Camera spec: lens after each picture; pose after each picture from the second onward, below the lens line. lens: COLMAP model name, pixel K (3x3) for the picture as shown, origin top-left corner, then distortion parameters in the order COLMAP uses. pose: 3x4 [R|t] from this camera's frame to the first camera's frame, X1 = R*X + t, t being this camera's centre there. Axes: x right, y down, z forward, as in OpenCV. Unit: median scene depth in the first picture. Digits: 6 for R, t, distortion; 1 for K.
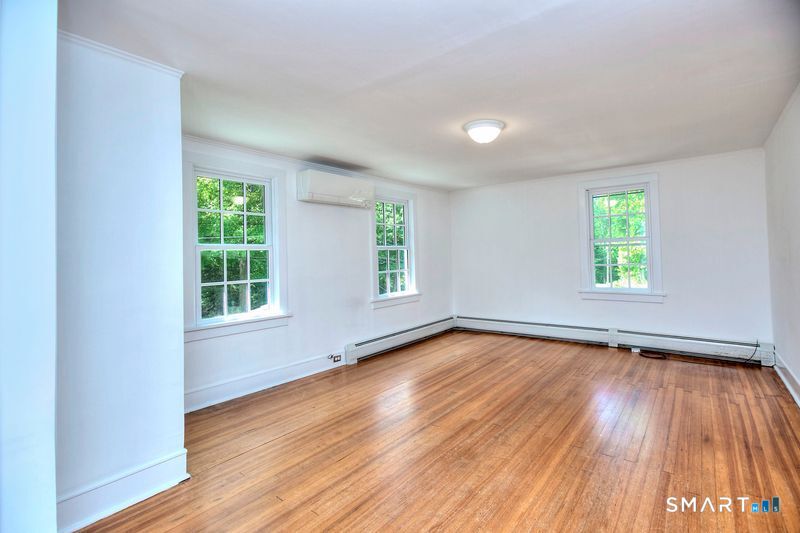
lens RADIAL K [[385.4, 0, 404.6], [0, 385.4, 248.0], [0, 0, 1]] dist [-0.047595, 0.022083]
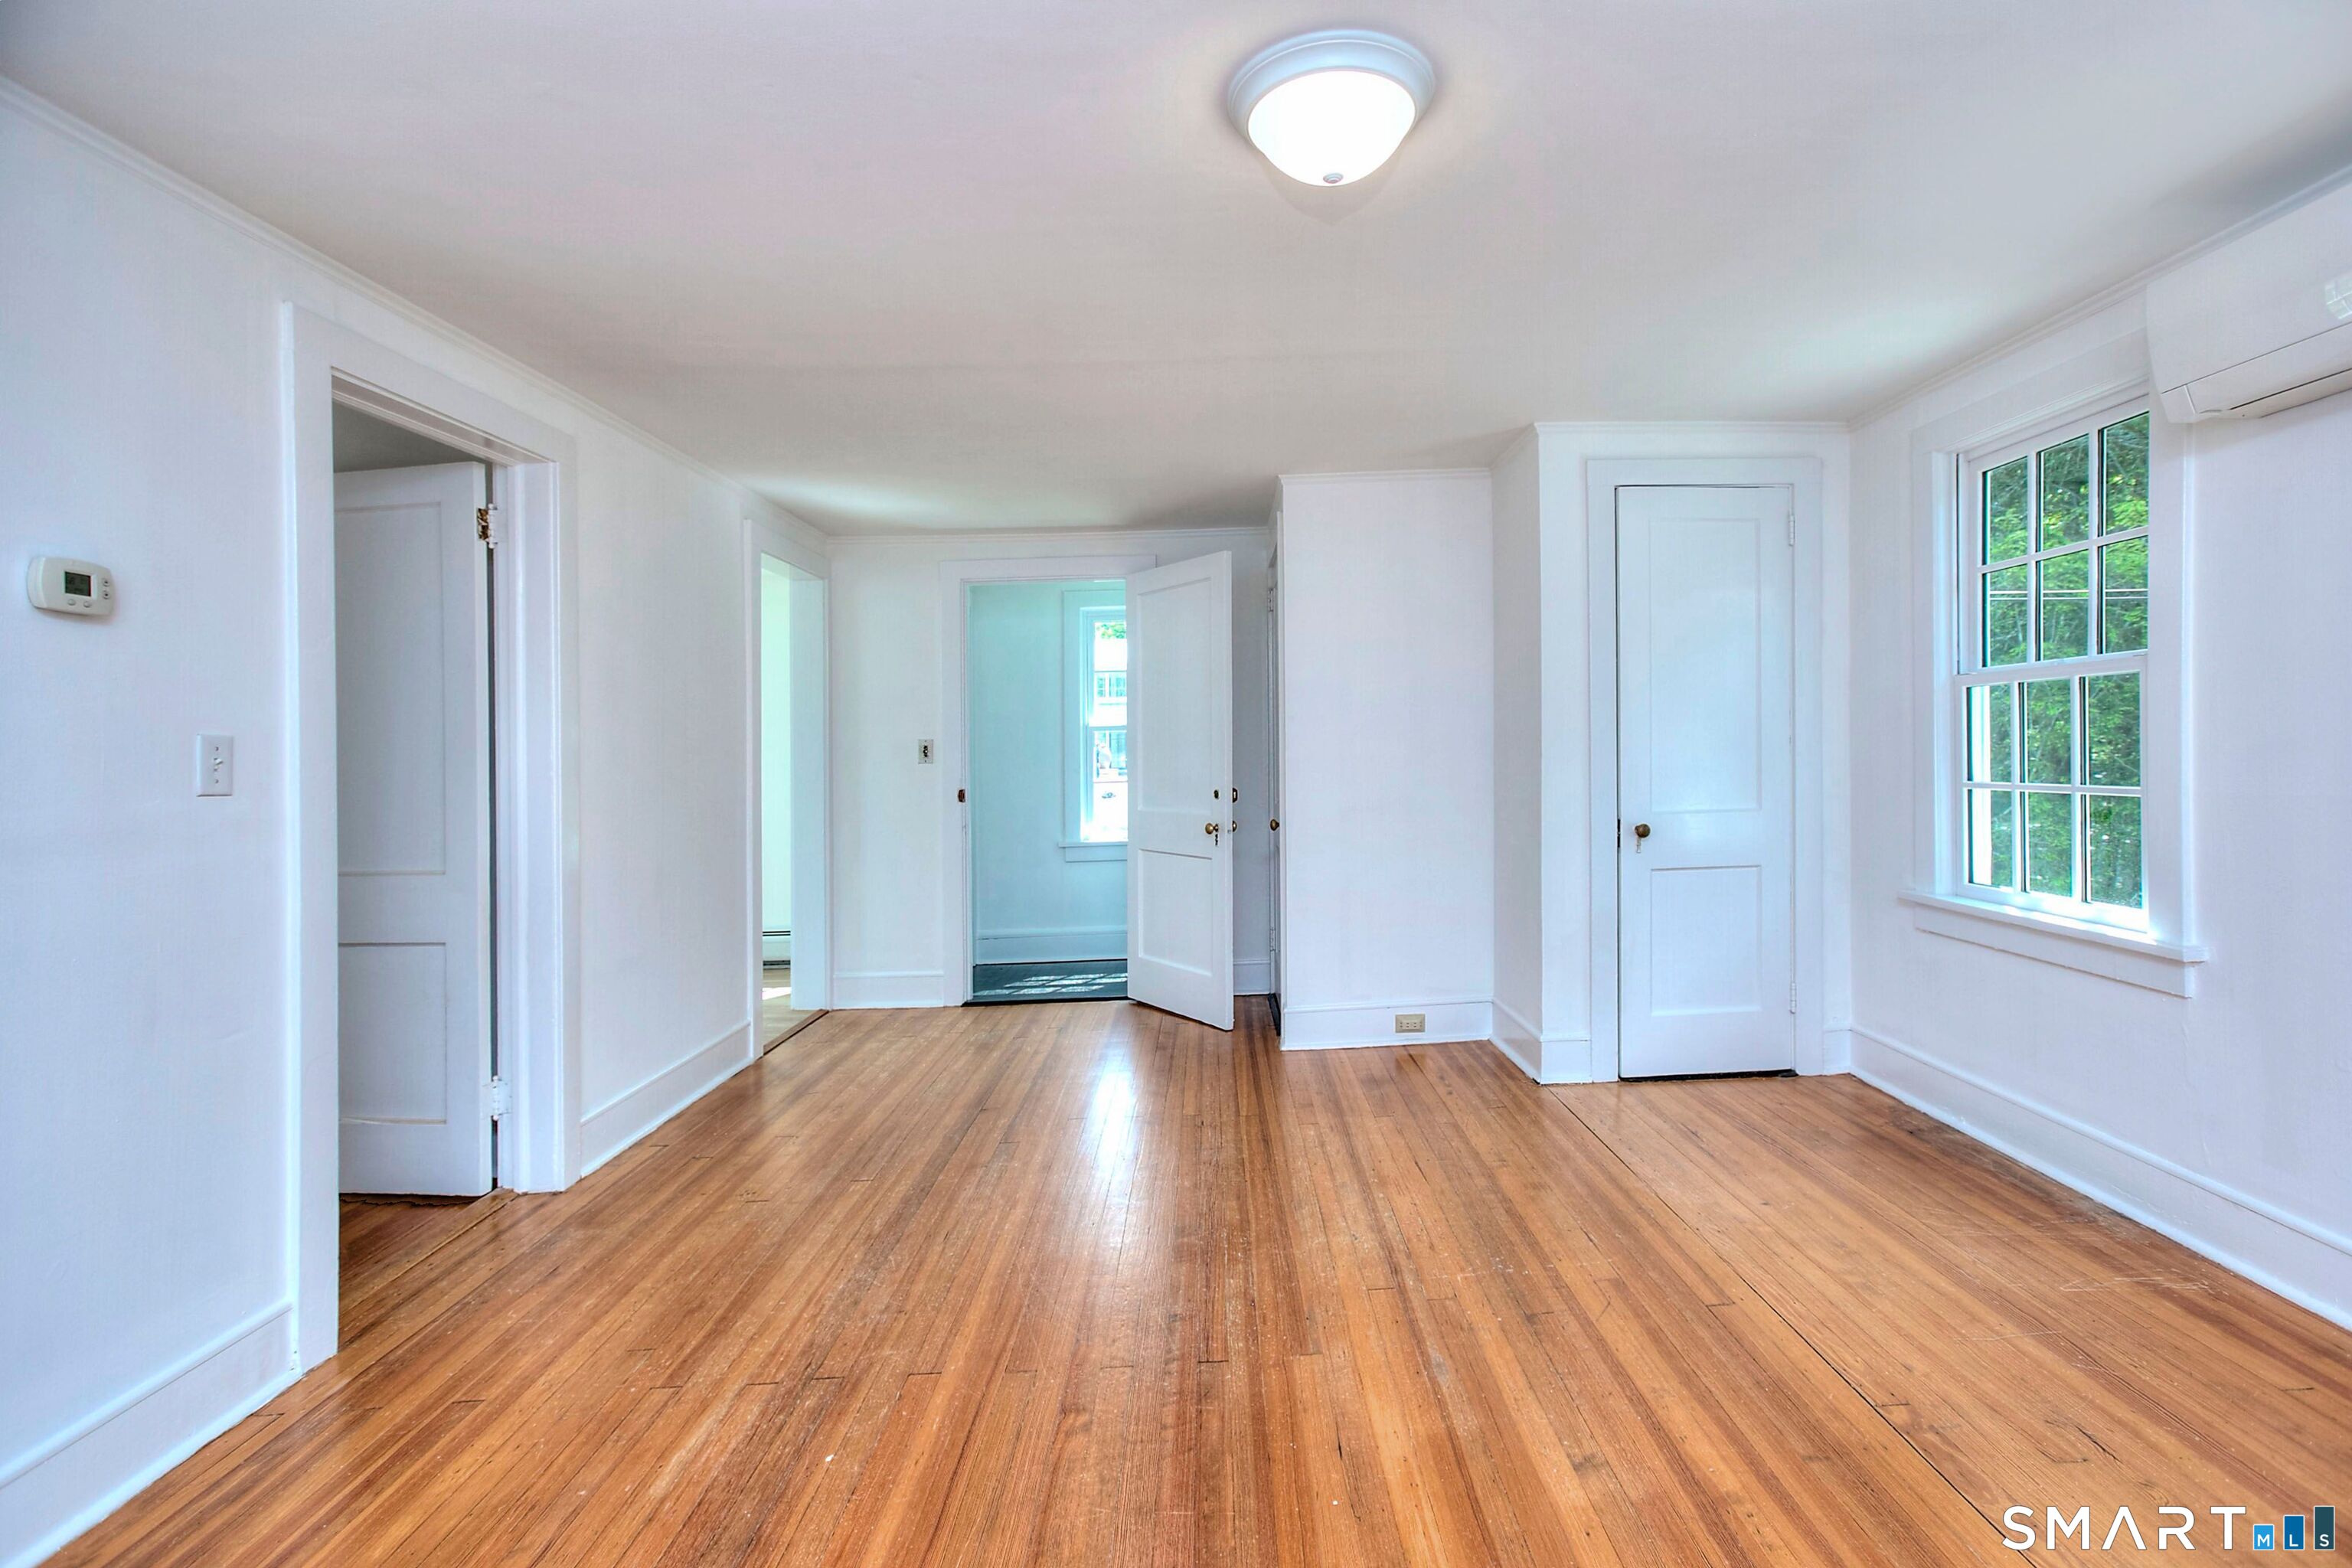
lens RADIAL K [[1133.1, 0, 1189.5], [0, 1133.1, 729.7], [0, 0, 1]] dist [-0.047595, 0.022083]
pose [[-0.789536, 0.011278, -0.613600, 0.656605], [0.046095, 0.998097, -0.040966, 0.059119], [0.611970, -0.060628, -0.788553, 1.481224]]
